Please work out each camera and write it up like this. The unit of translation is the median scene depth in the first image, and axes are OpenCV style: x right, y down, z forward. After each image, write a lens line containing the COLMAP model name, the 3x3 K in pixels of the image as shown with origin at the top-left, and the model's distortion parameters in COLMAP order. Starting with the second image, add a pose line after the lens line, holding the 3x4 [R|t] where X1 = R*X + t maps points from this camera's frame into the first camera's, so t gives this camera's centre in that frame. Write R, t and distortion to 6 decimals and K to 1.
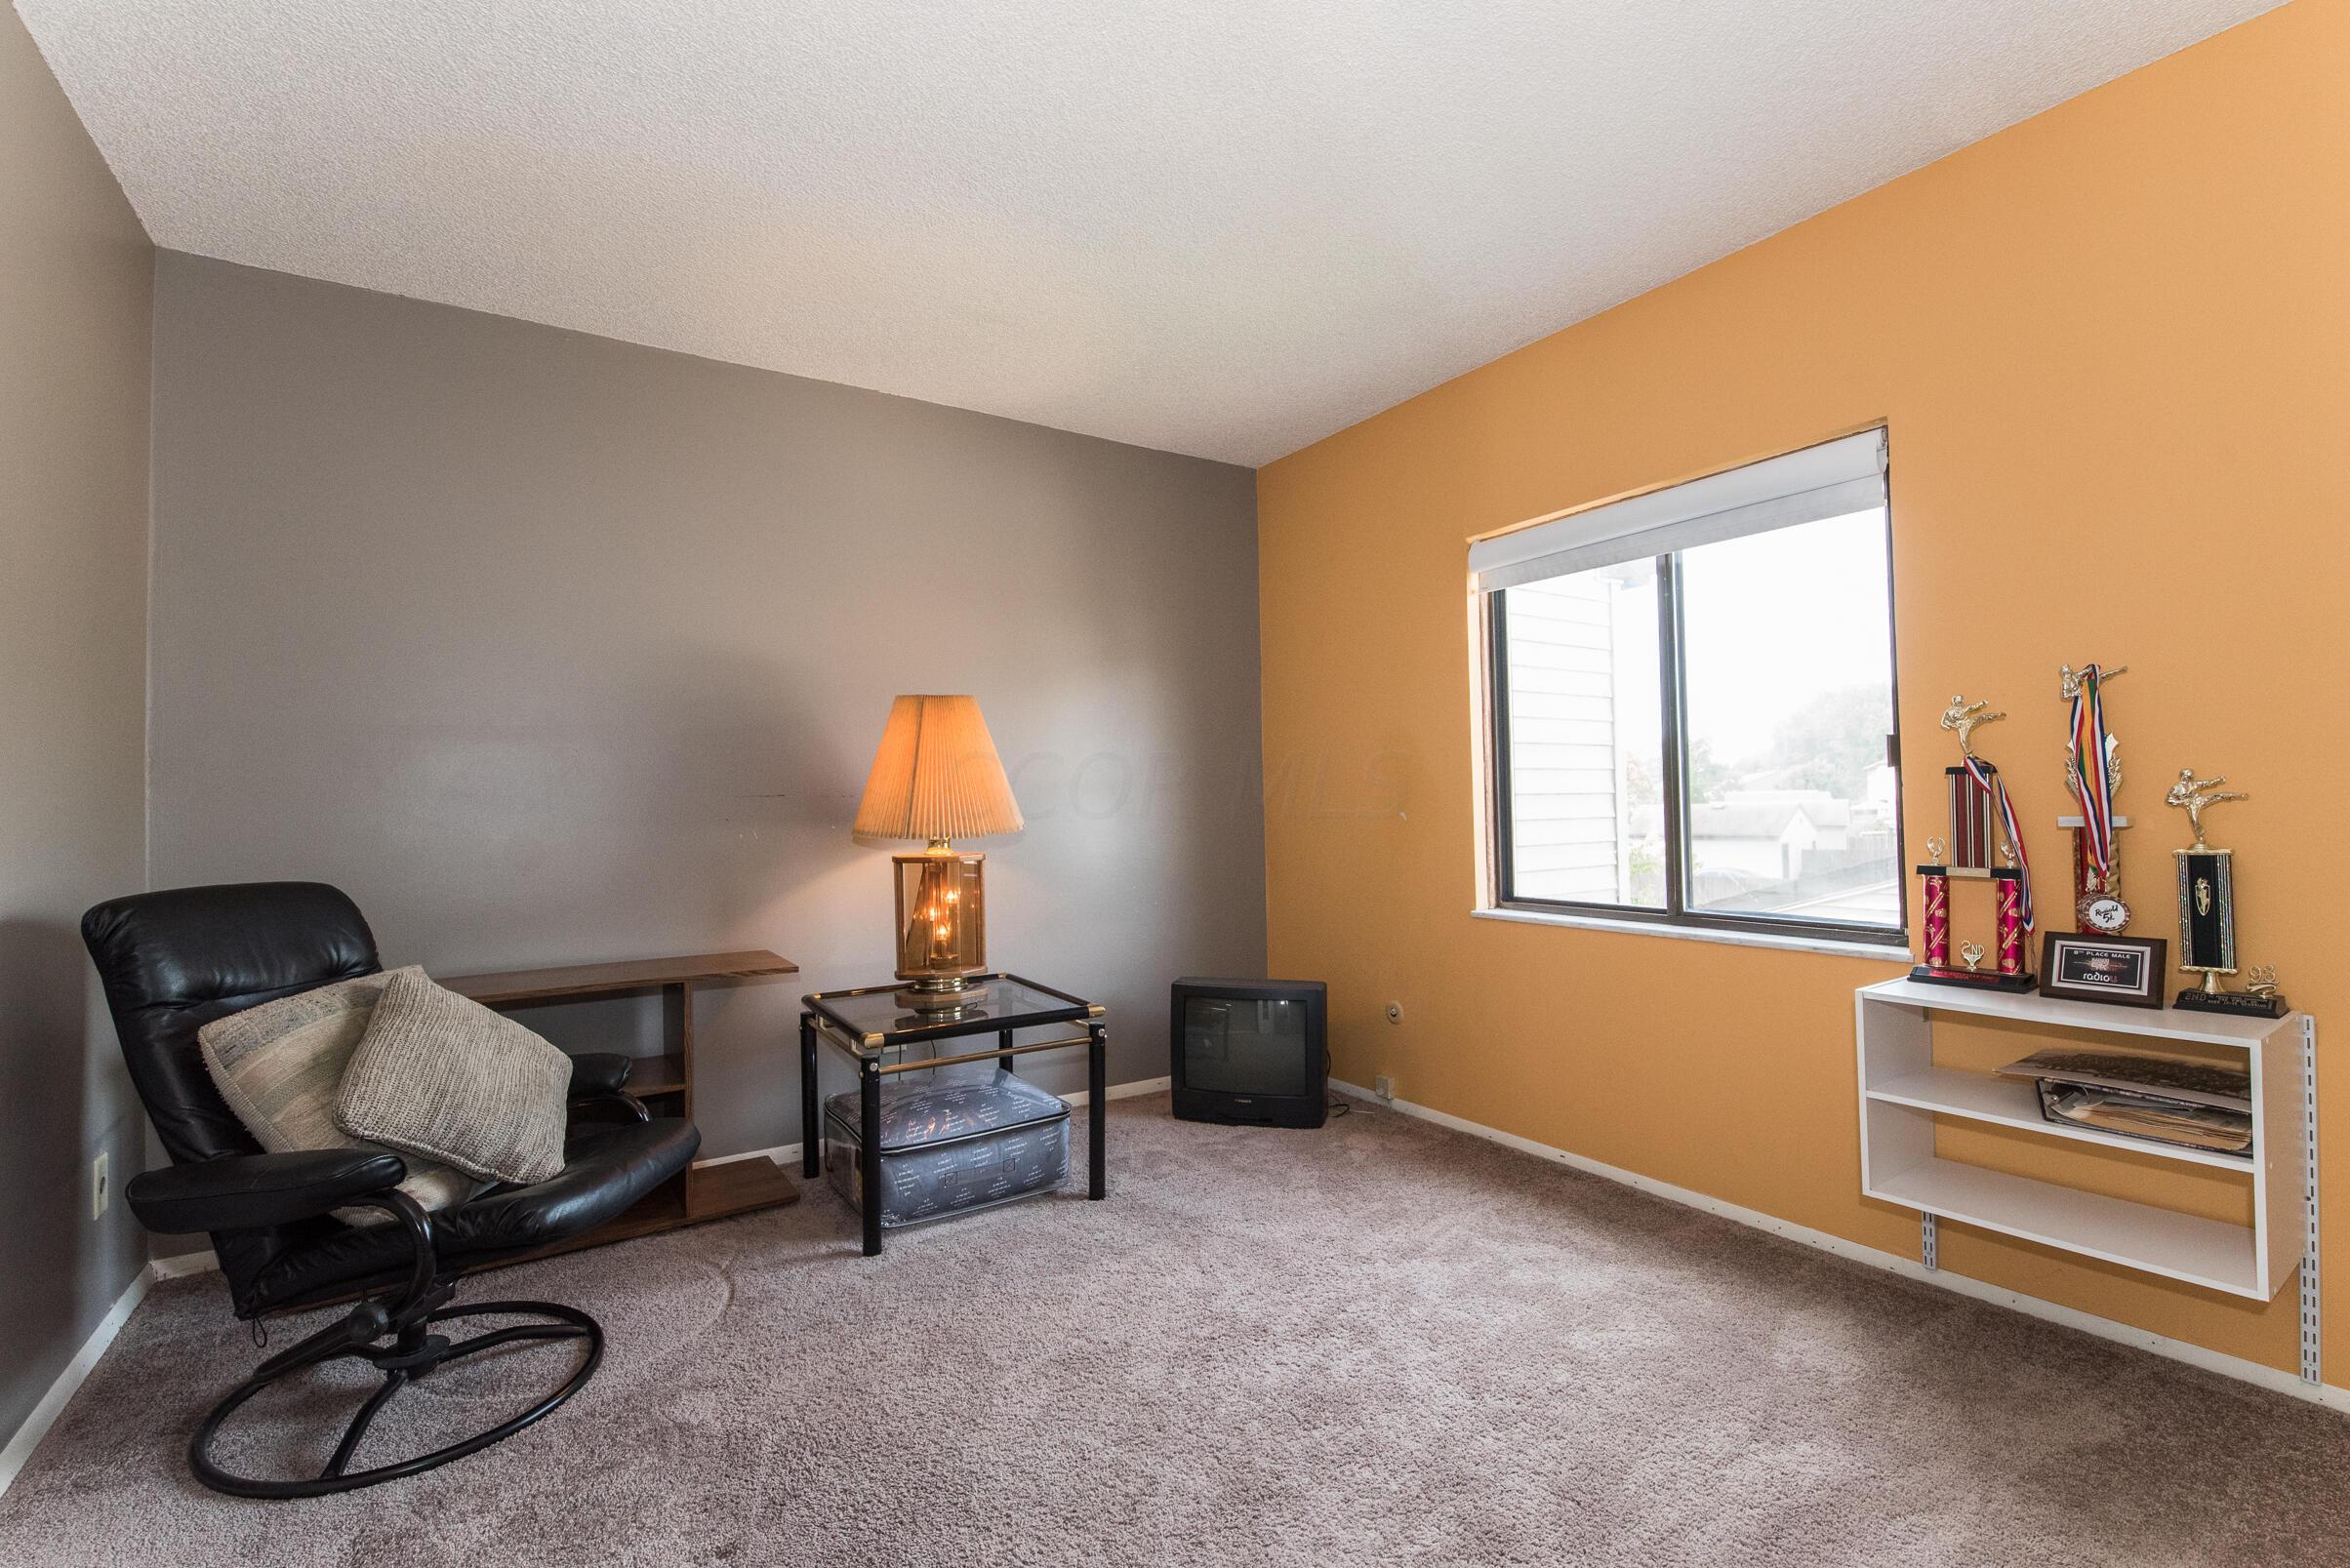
lens RADIAL K [[1038.6, 0, 1181.4], [0, 1038.6, 785.5], [0, 0, 1]] dist [0.002192, -0.011191]
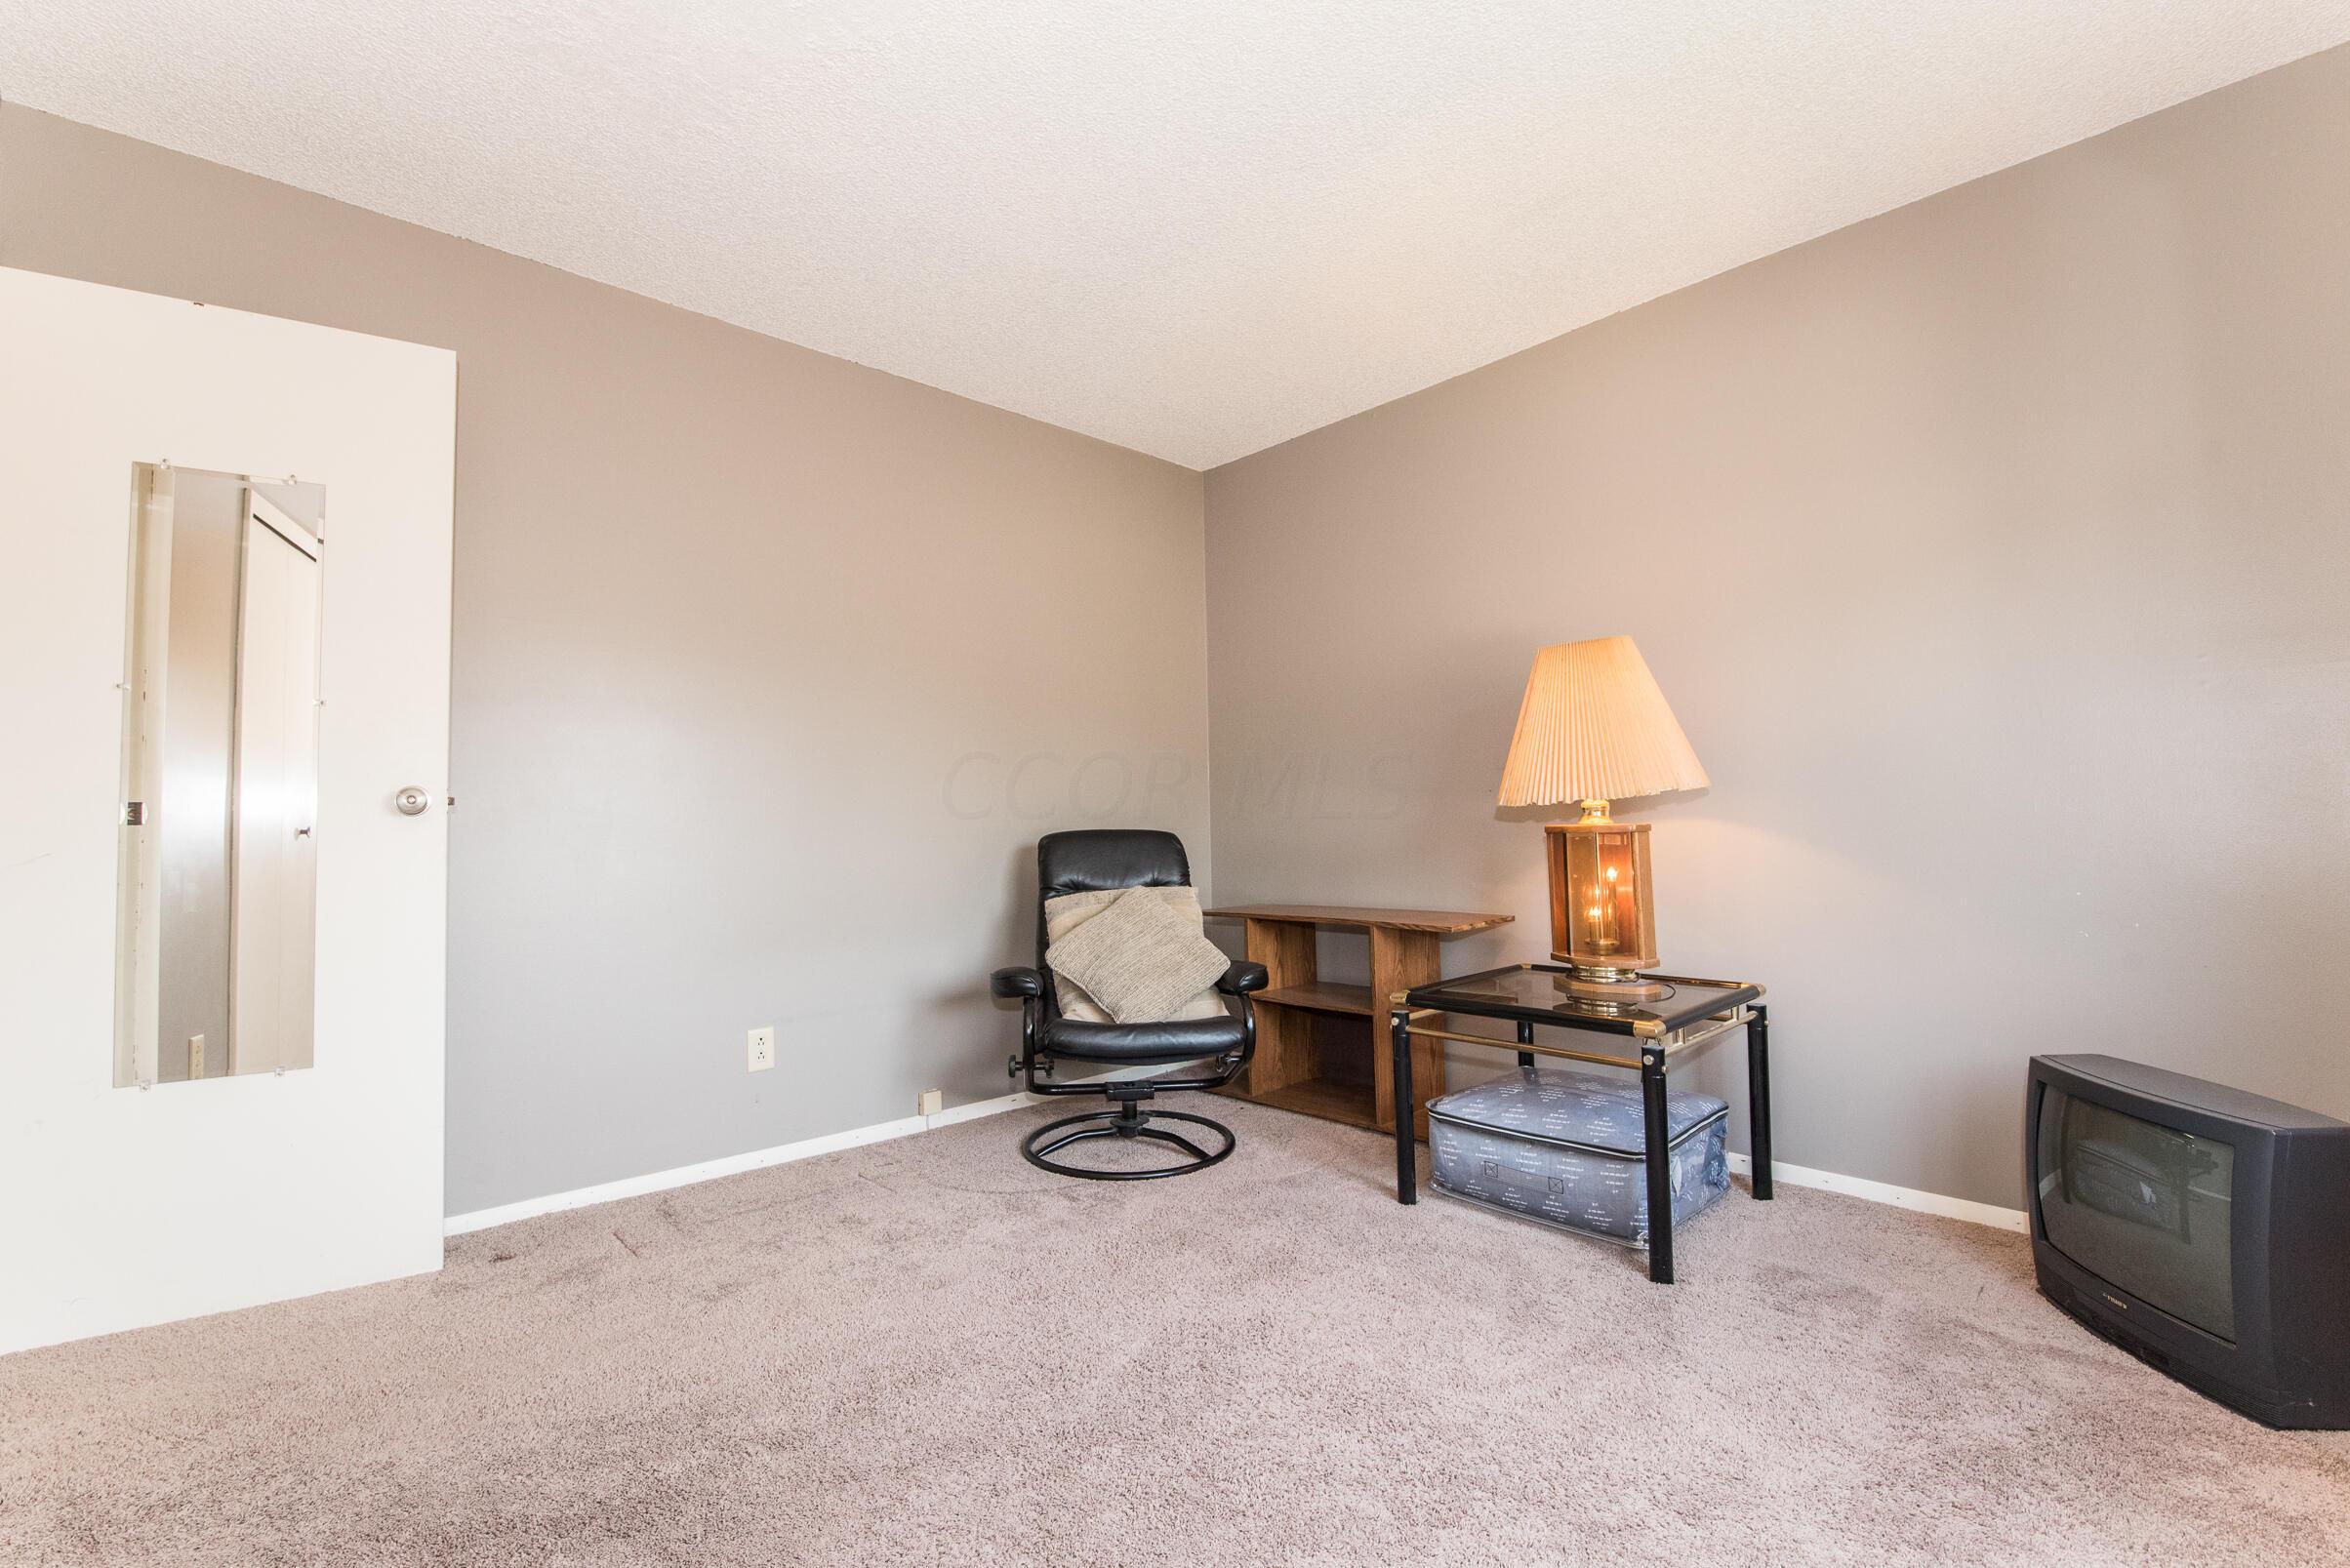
lens RADIAL K [[1038.6, 0, 1181.4], [0, 1038.6, 785.5], [0, 0, 1]] dist [0.002192, -0.011191]
pose [[0.135882, -0.035952, -0.990073, 0.663085], [0.039031, 0.998760, -0.030910, 0.051272], [0.989956, -0.034443, 0.137116, 0.596531]]
